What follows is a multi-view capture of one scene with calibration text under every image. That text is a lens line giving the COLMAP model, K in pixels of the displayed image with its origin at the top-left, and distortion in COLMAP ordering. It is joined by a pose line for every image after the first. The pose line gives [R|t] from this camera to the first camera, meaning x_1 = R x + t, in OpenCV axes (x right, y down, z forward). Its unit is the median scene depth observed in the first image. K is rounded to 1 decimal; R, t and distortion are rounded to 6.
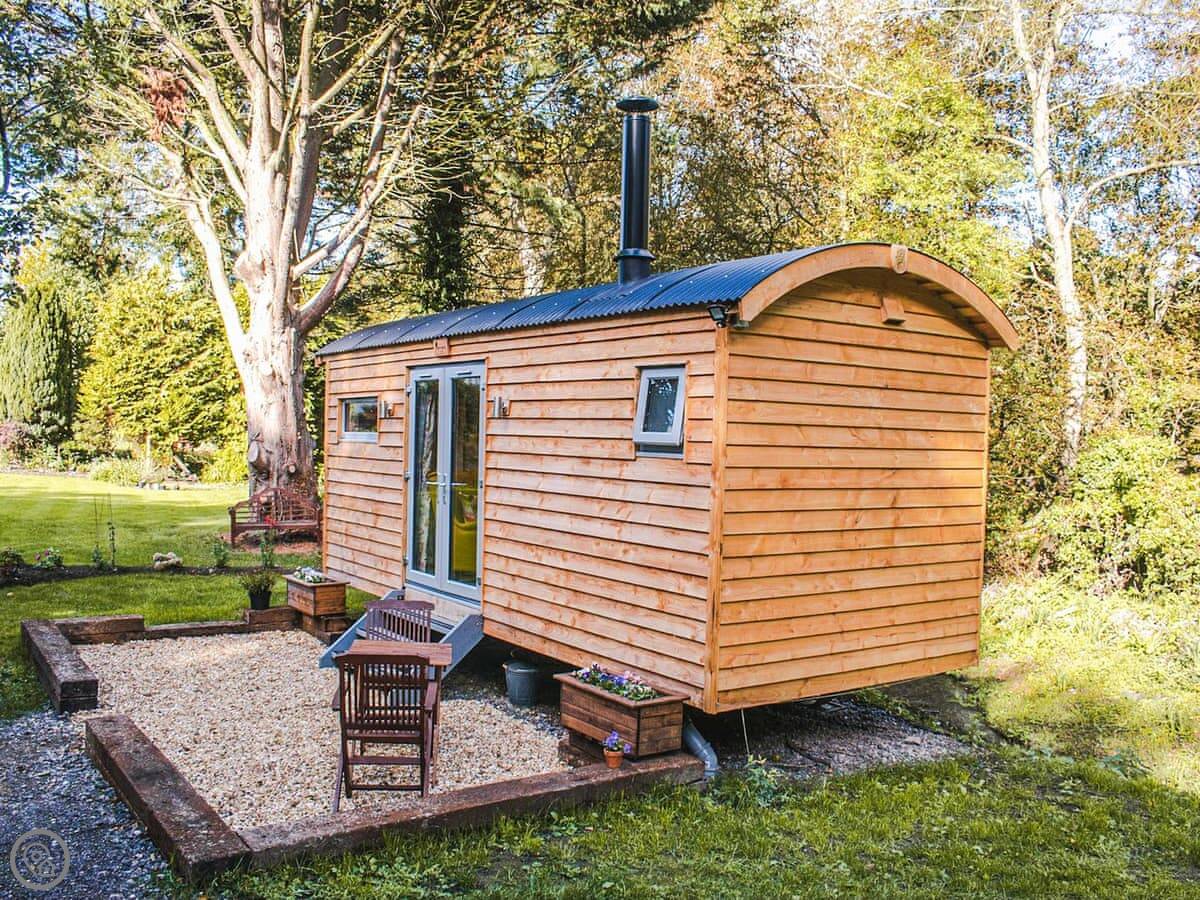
lens RADIAL K [[1093.2, 0, 595.8], [0, 1093.2, 447.6], [0, 0, 1]] dist [-0.068137, -0.005457]
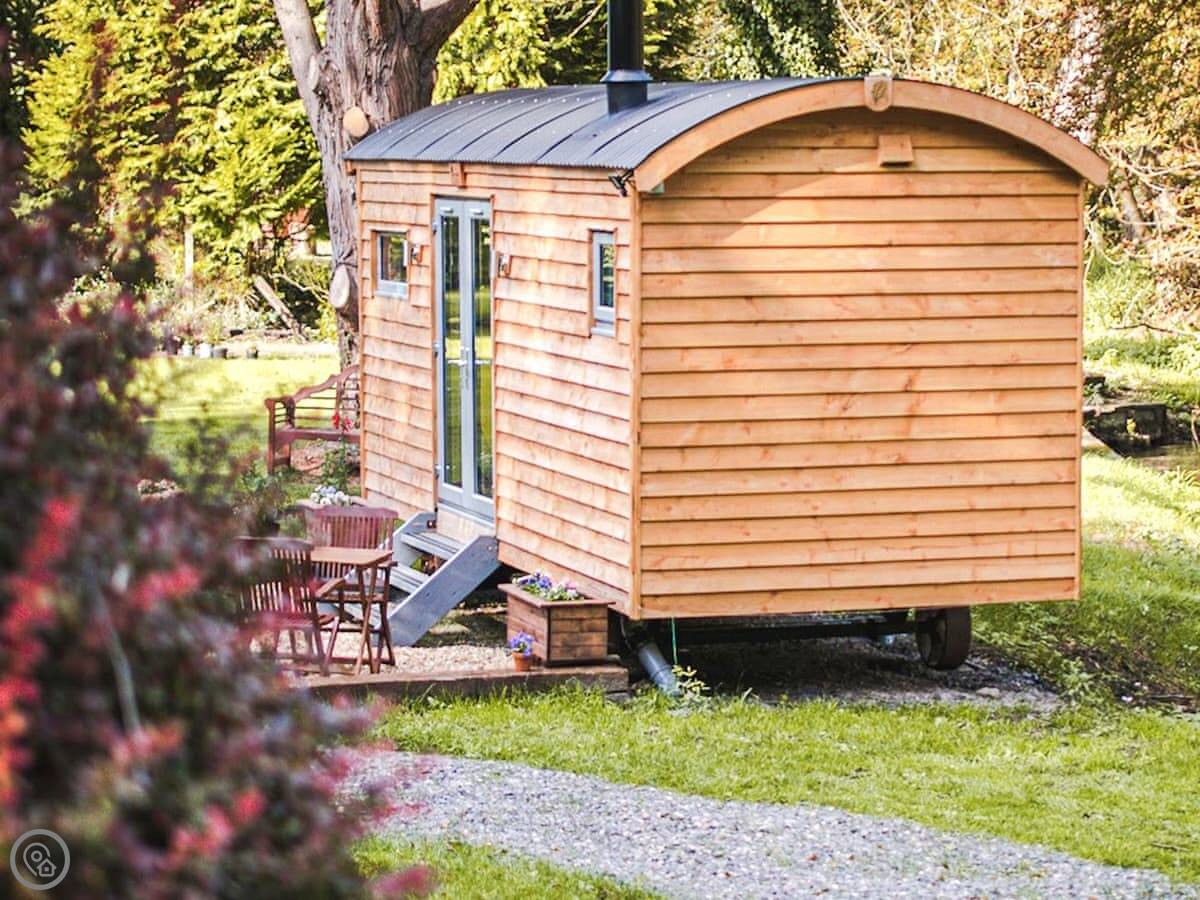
lens RADIAL K [[3906.1, 0, 601.0], [0, 3906.1, 450.0], [0, 0, 1]] dist [0.103716, 0.000000]
pose [[0.952057, -0.002842, -0.305907, 0.751990], [0.023820, 0.997610, 0.064868, -0.076220], [0.304991, -0.069045, 0.949849, -1.465952]]
